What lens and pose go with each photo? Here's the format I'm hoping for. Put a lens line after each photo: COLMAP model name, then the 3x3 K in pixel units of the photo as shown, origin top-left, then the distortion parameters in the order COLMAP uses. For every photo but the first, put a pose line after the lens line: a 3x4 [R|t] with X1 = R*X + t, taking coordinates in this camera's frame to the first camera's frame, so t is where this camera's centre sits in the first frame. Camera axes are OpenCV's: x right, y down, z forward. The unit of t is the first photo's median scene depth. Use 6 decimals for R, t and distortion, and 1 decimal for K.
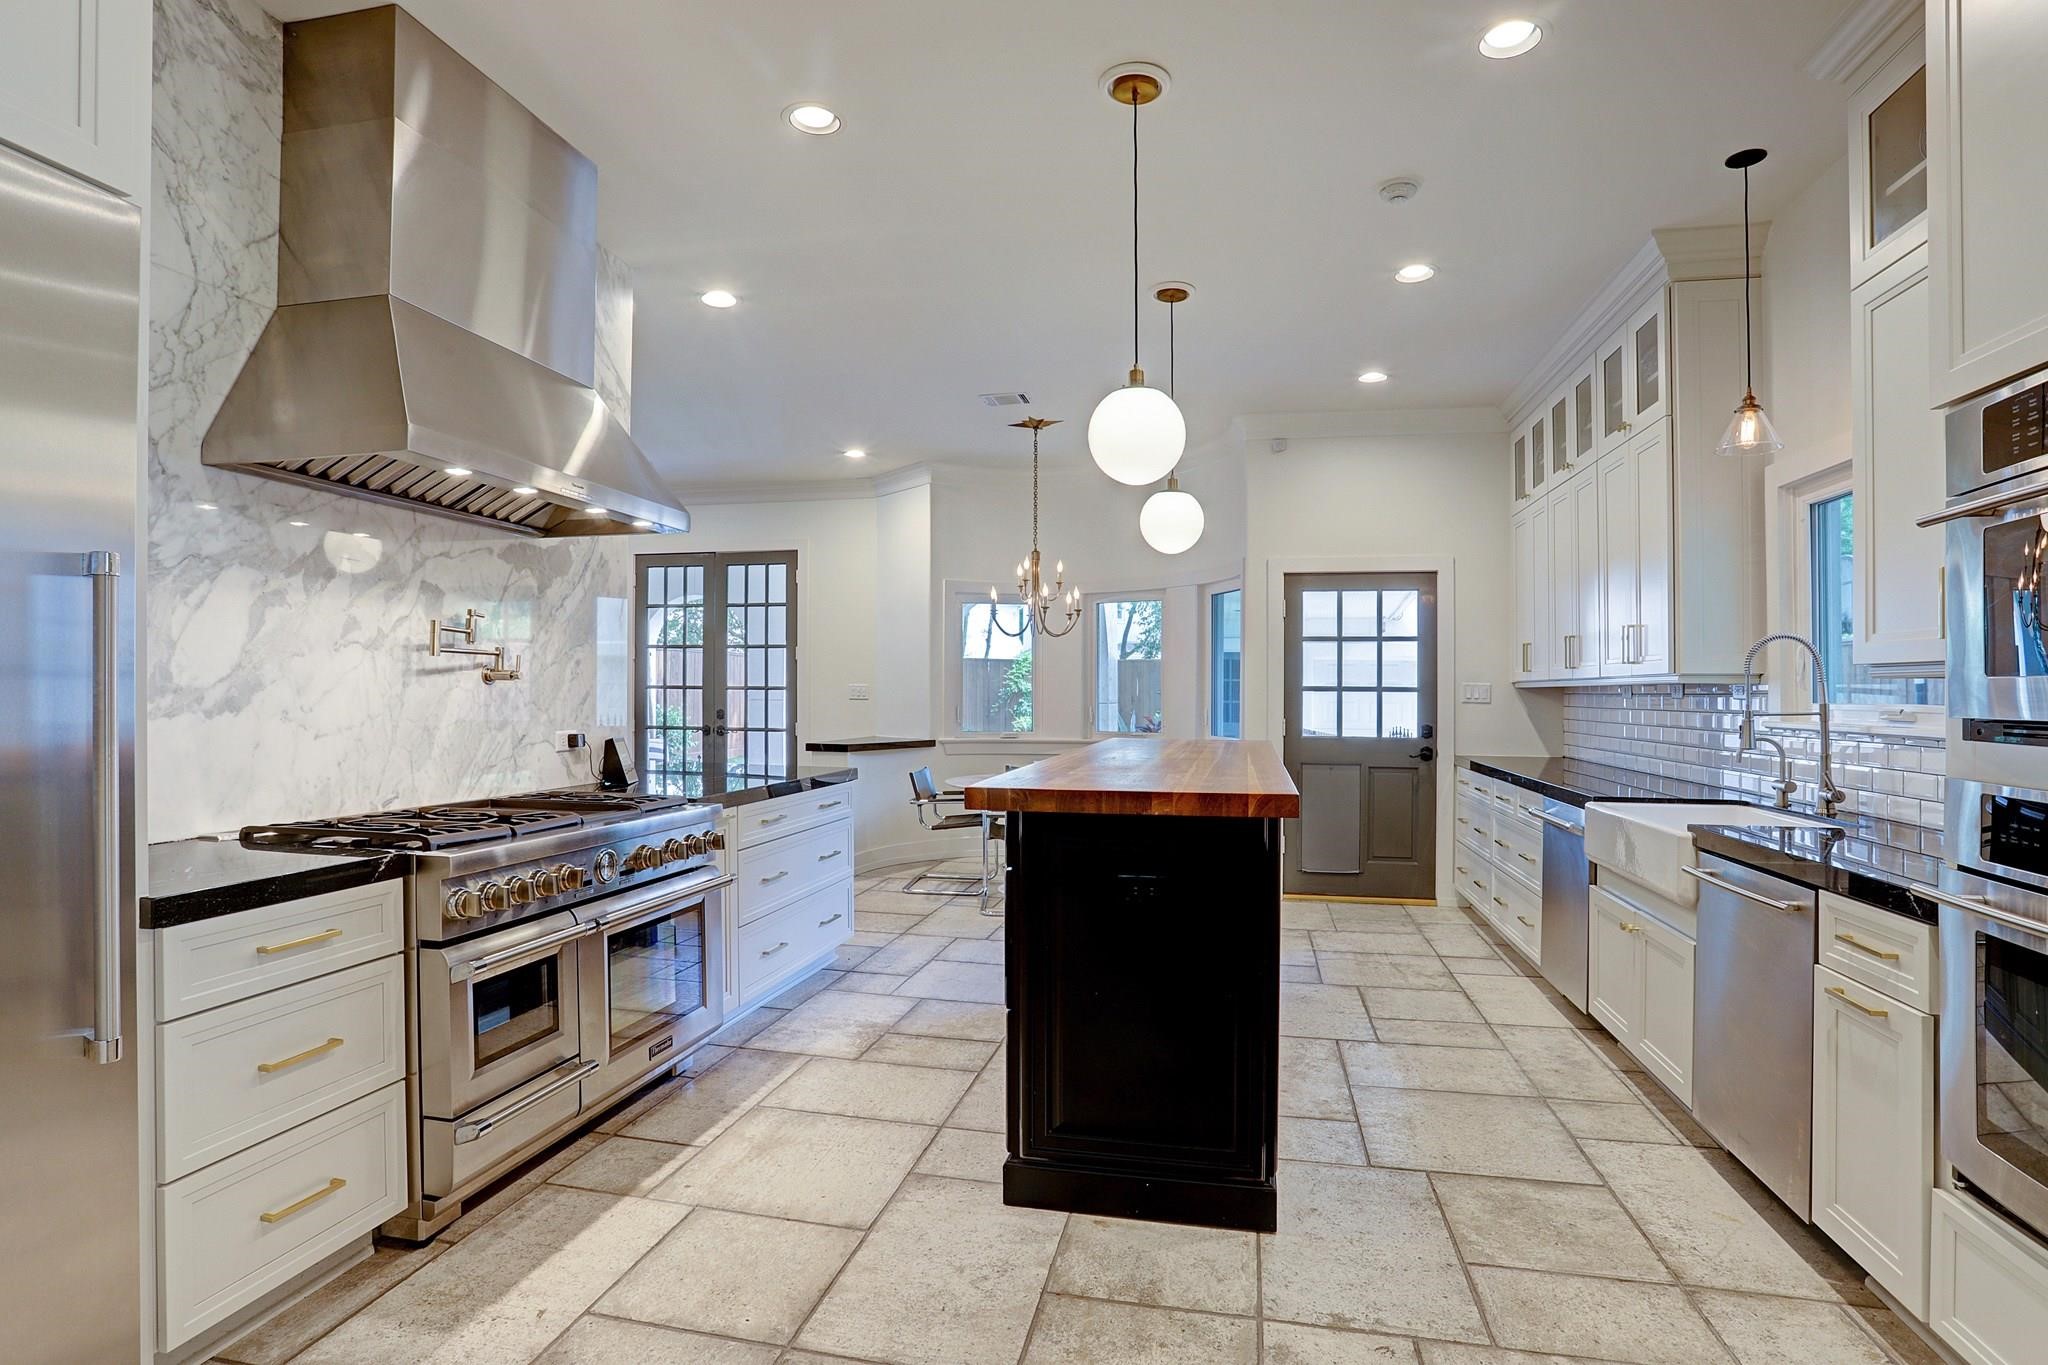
lens RADIAL K [[1004.2, 0, 1025.6], [0, 1004.2, 687.9], [0, 0, 1]] dist [0.001294, 0.000406]
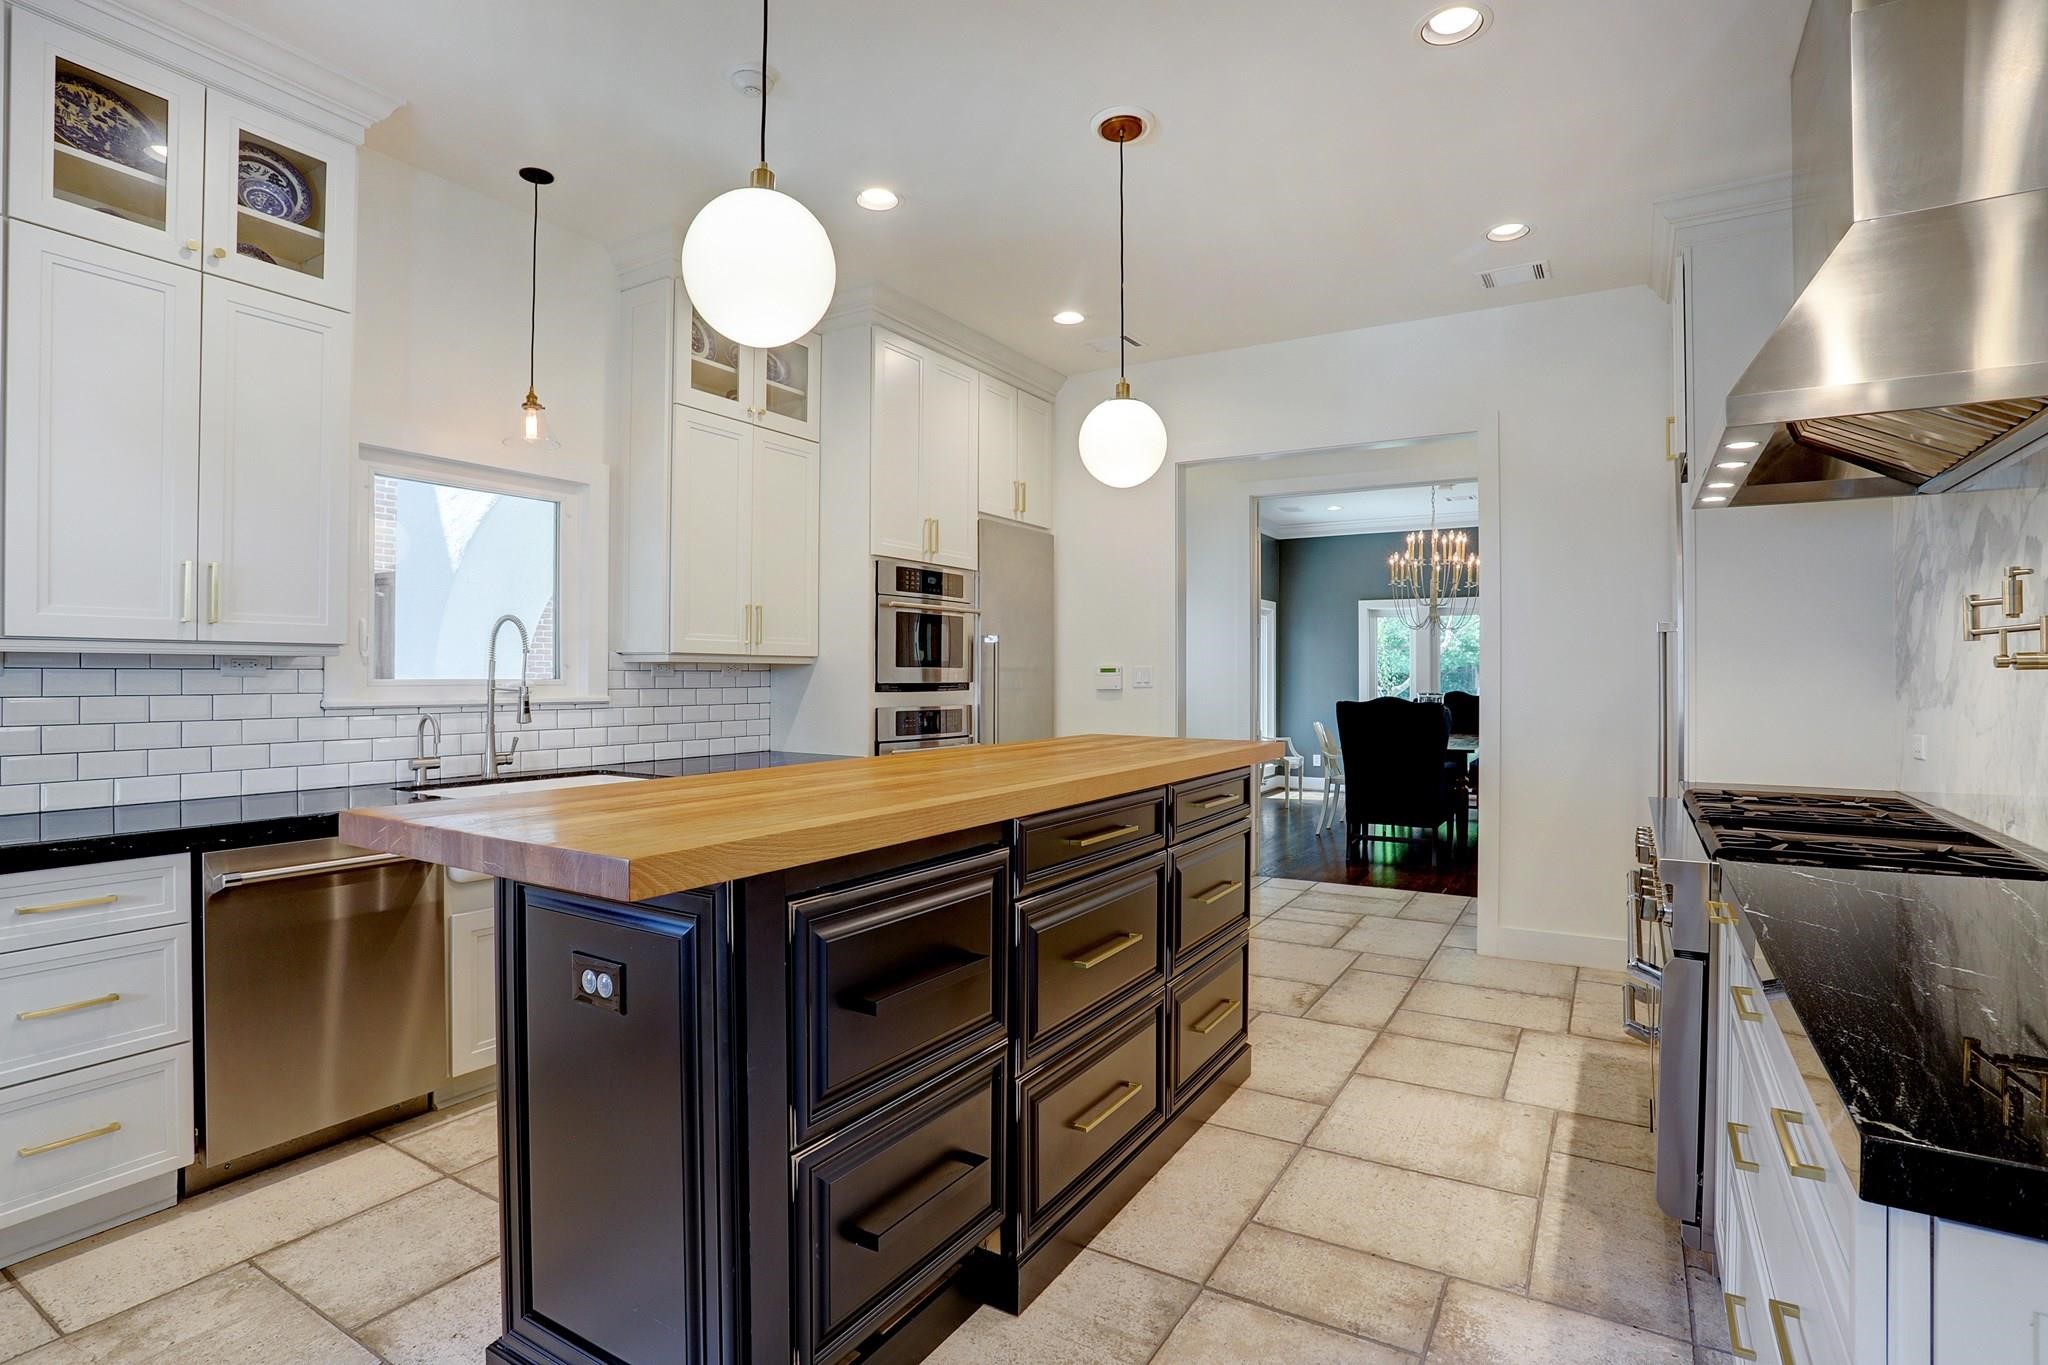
lens RADIAL K [[1004.2, 0, 1022.7], [0, 1004.2, 679.1], [0, 0, 1]] dist [0.001294, 0.000406]
pose [[-0.943652, -0.015677, 0.330567, -0.143109], [-0.016943, 0.999856, -0.000948, 0.003759], [-0.330505, -0.006496, -0.943782, 2.008782]]
